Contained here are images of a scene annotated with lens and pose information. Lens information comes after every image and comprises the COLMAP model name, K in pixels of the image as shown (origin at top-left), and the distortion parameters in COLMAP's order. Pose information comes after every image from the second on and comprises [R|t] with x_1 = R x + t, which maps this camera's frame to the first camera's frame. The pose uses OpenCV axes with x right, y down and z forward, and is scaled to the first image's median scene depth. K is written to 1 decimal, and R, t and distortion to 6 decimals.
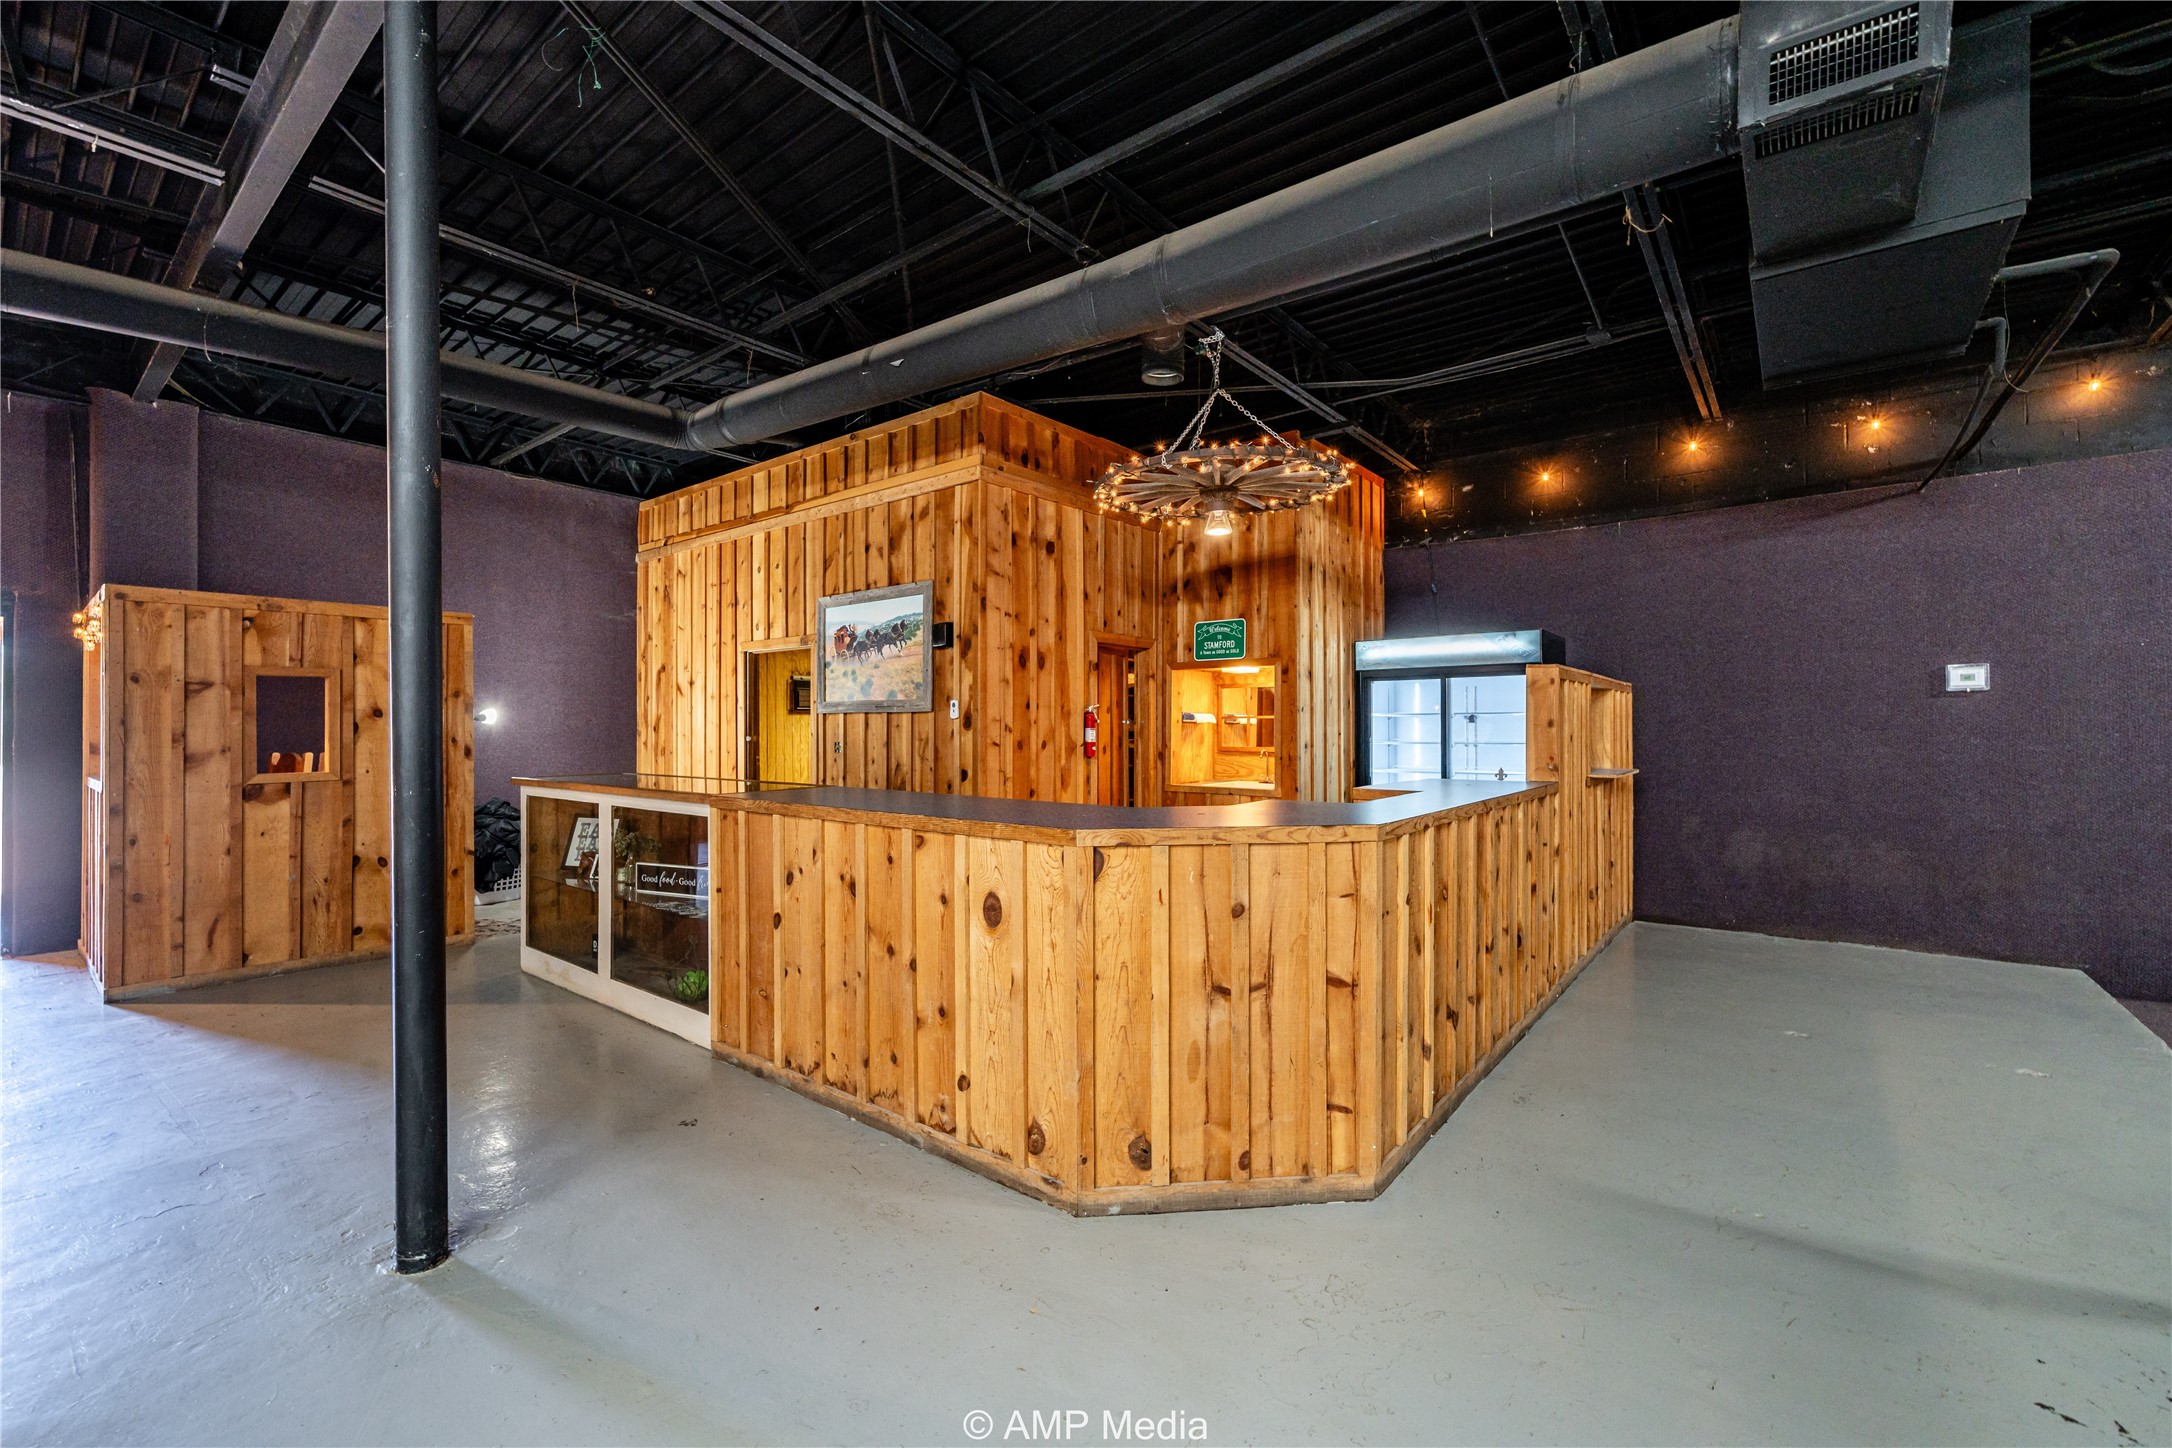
lens RADIAL K [[908.8, 0, 1086.0], [0, 908.8, 724.0], [0, 0, 1]] dist [0.000003, 0.000019]
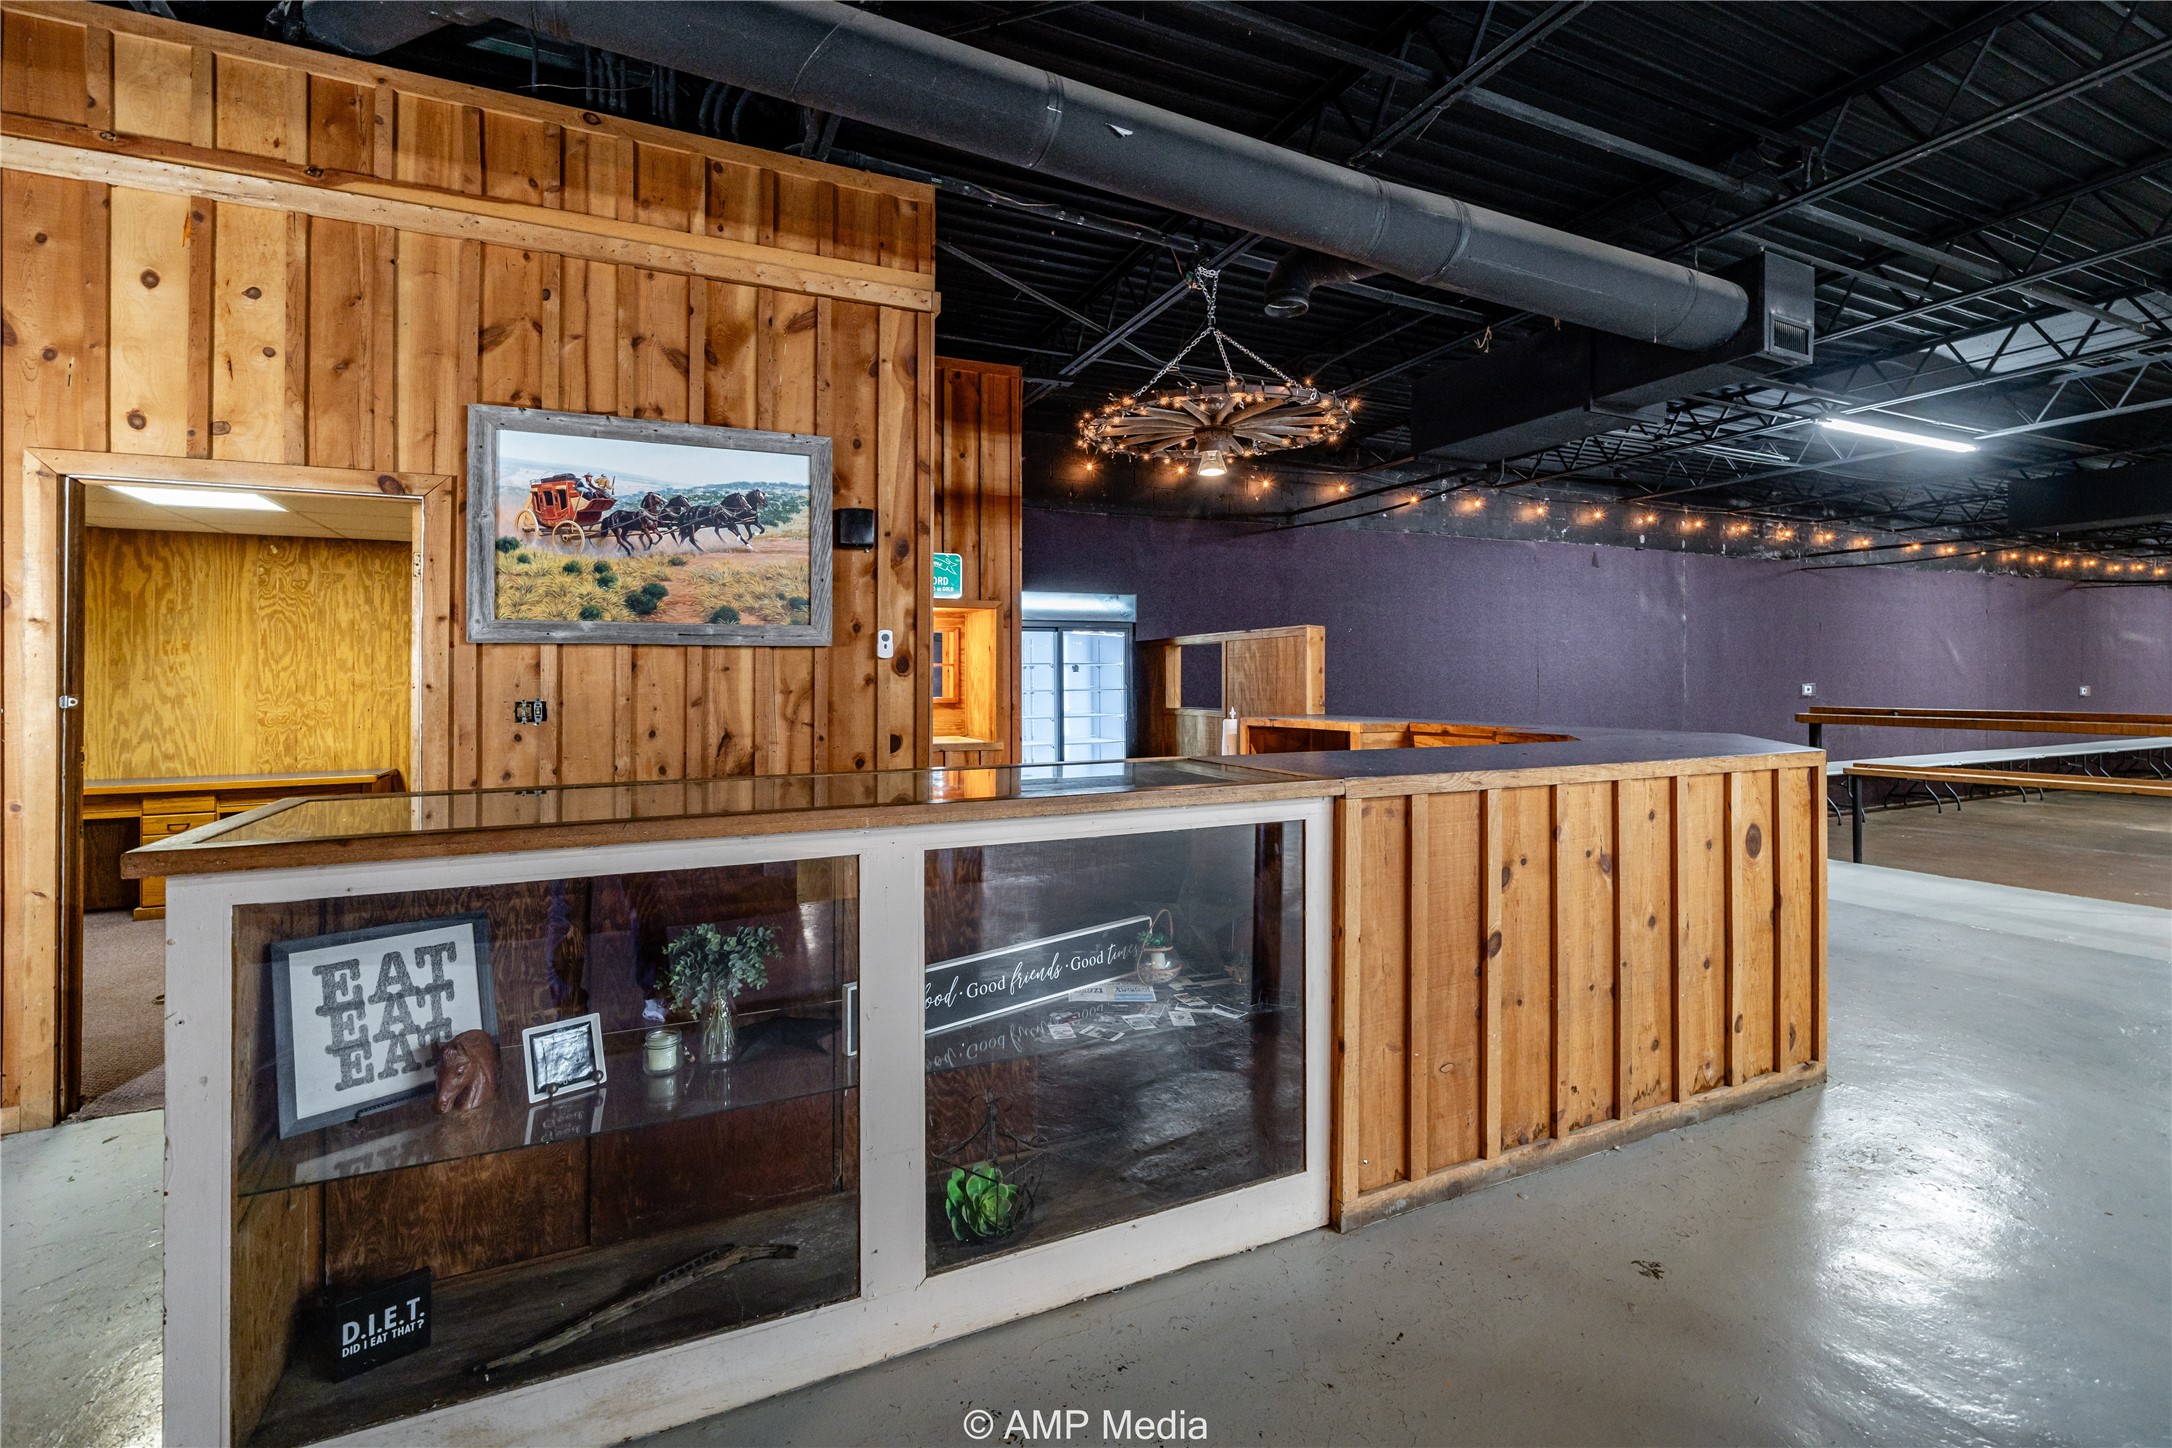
lens RADIAL K [[881.7, 0, 1080.4], [0, 881.7, 678.1], [0, 0, 1]] dist [-0.001692, -0.000062]
pose [[0.469649, -0.000101, 0.882853, -0.591464], [0.002588, 0.999996, -0.001263, 0.008559], [-0.882849, 0.002878, 0.469648, 0.530553]]
